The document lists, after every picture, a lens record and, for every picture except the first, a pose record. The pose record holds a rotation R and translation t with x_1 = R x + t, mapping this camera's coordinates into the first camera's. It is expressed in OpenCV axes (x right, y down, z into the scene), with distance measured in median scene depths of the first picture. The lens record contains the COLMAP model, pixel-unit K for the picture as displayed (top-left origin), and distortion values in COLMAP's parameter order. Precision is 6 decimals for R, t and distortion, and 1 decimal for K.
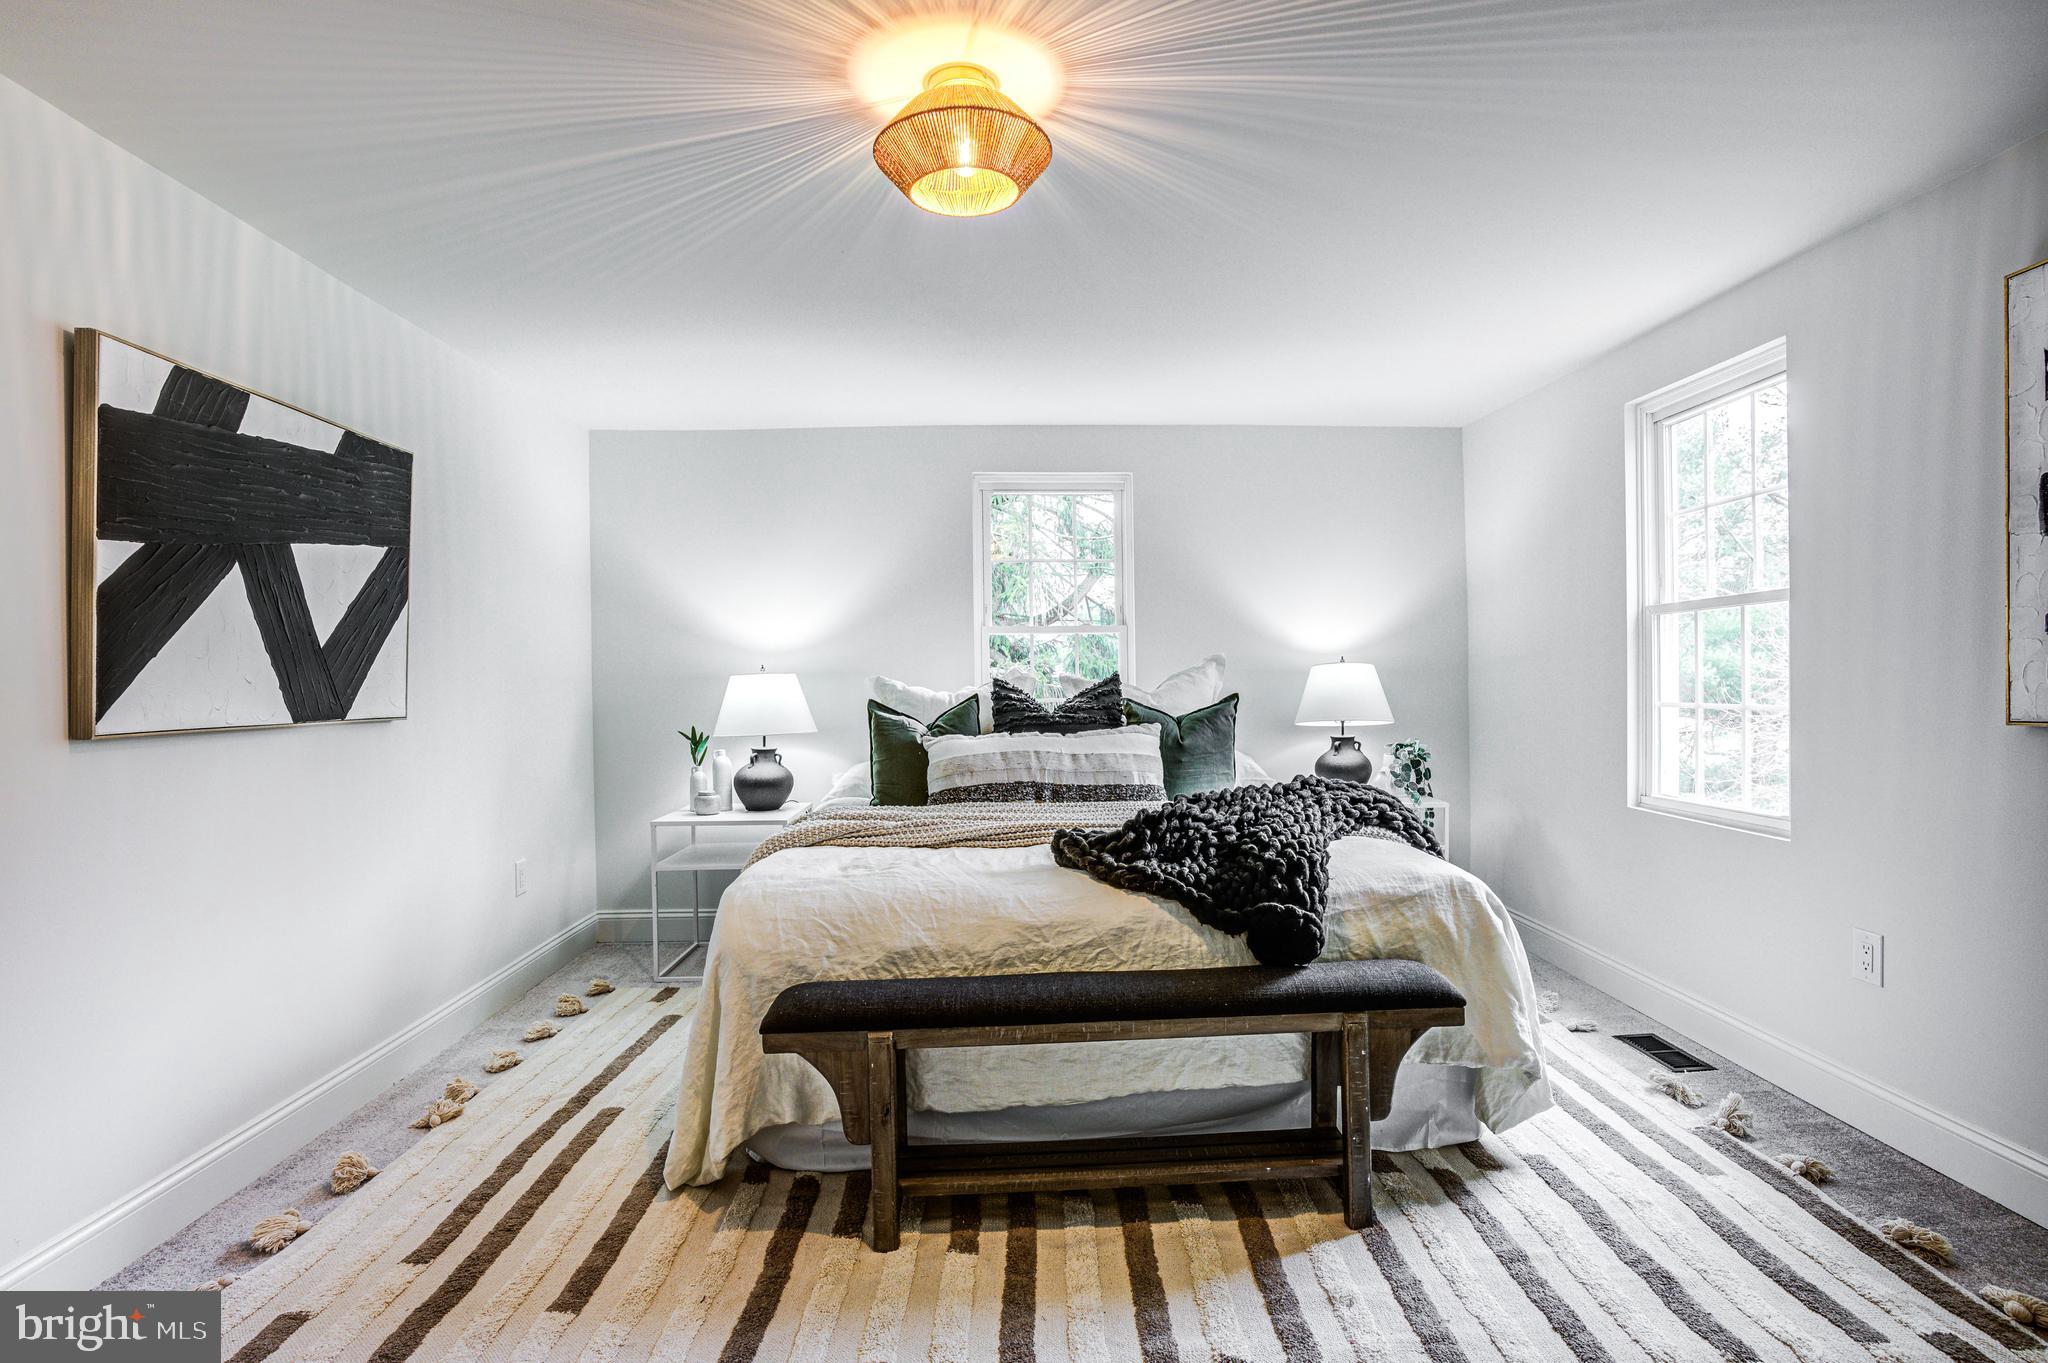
lens RADIAL K [[1009.1, 0, 1016.6], [0, 1009.1, 680.7], [0, 0, 1]] dist [-0.048743, 0.025191]
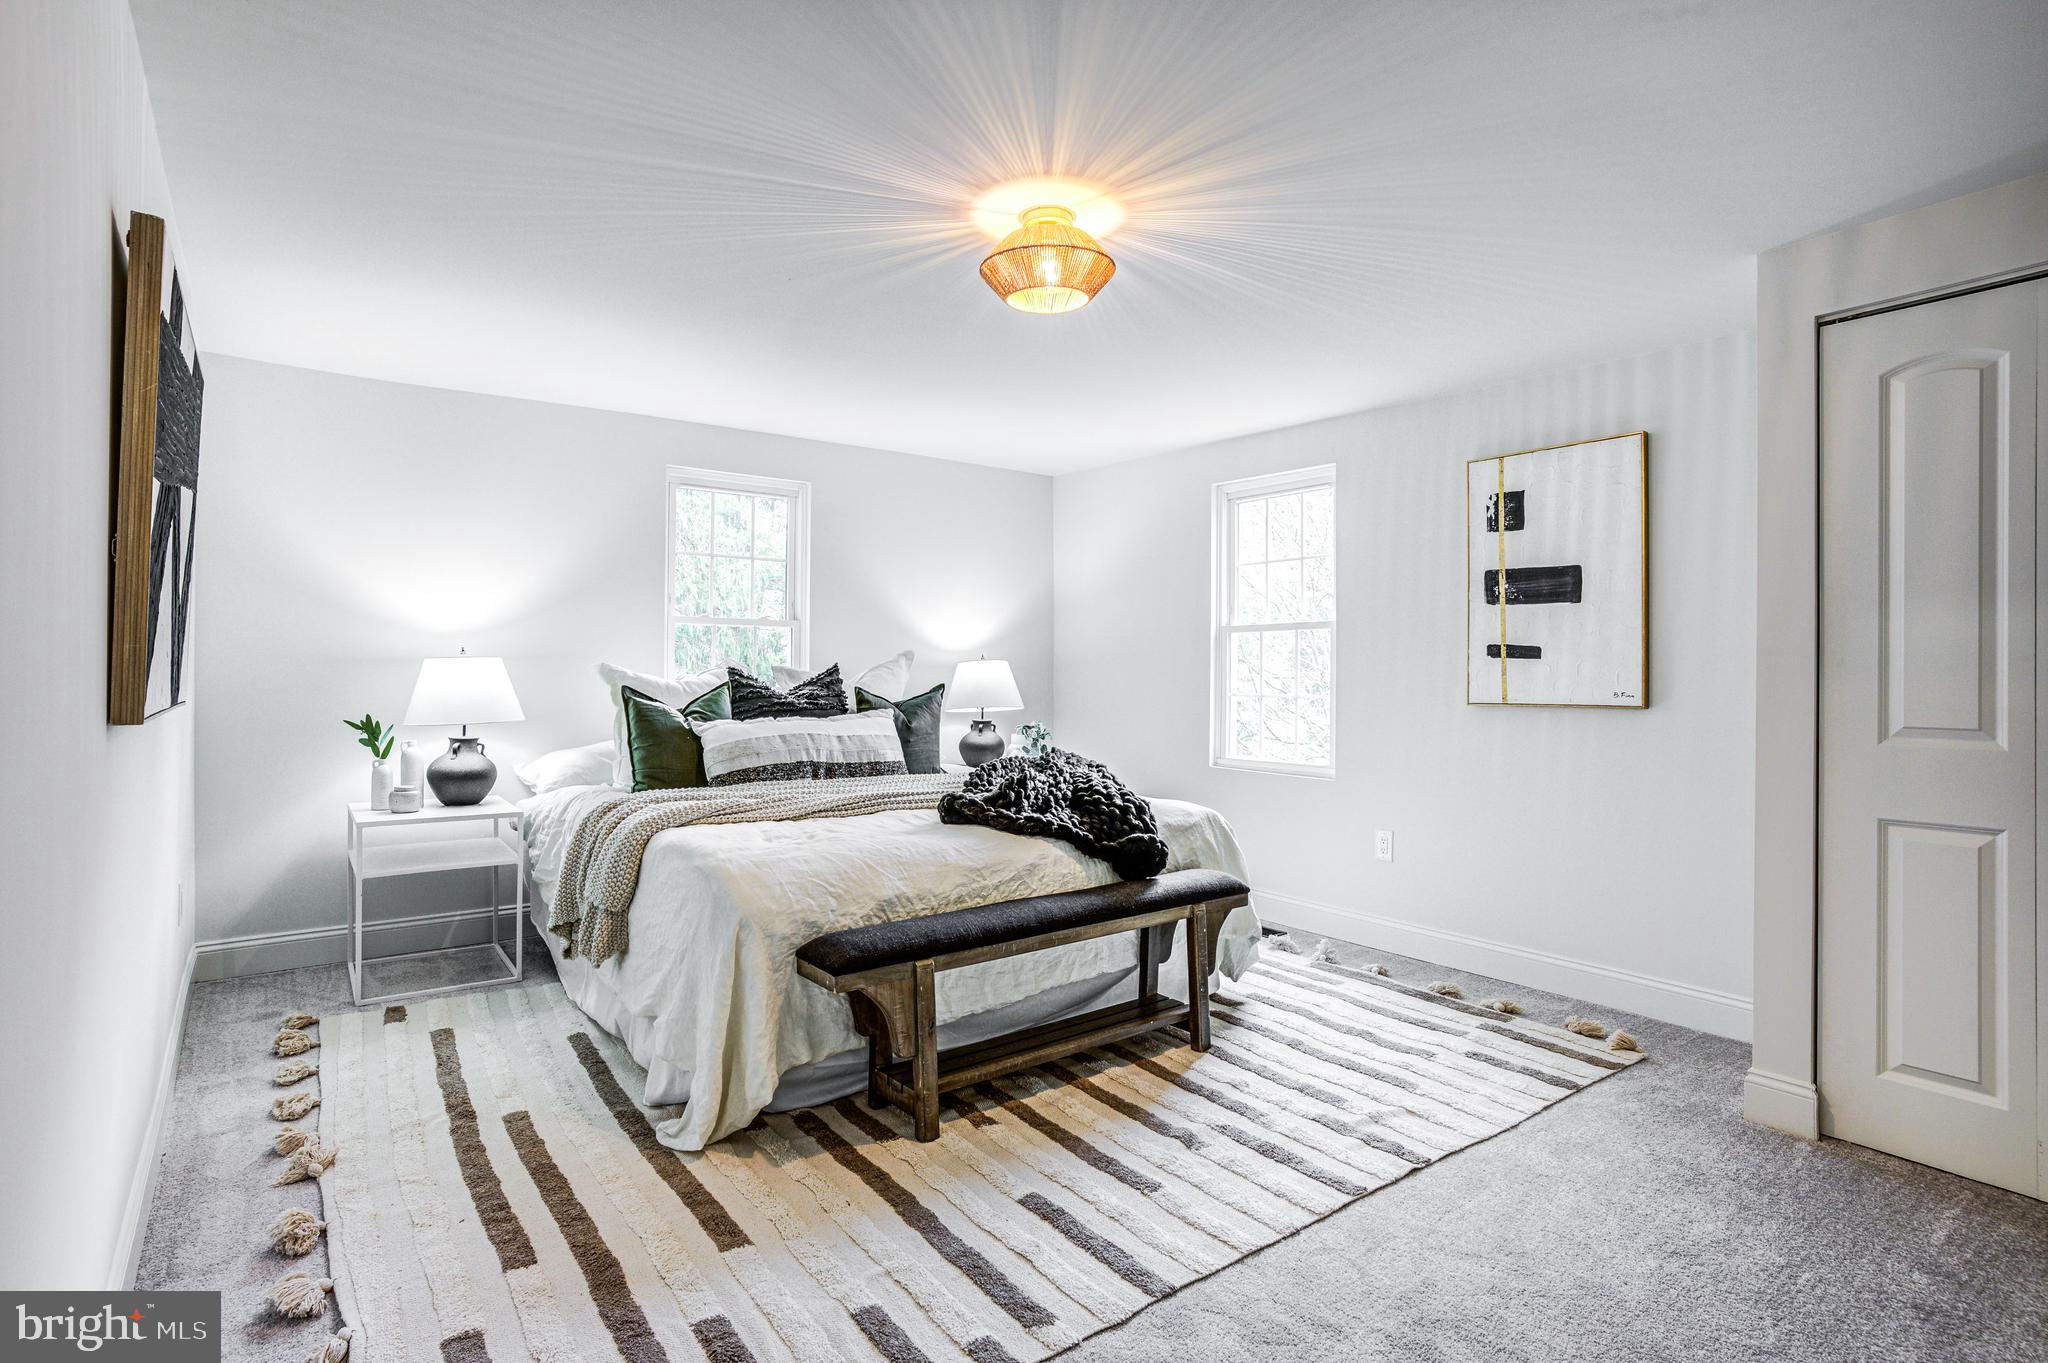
lens RADIAL K [[1009.1, 0, 992.8], [0, 1009.1, 664.4], [0, 0, 1]] dist [-0.048743, 0.025191]
pose [[0.831448, 0.022345, 0.555153, -0.650710], [-0.017685, 0.999749, -0.013753, 0.008340], [-0.555321, 0.001618, 0.831634, -0.045643]]
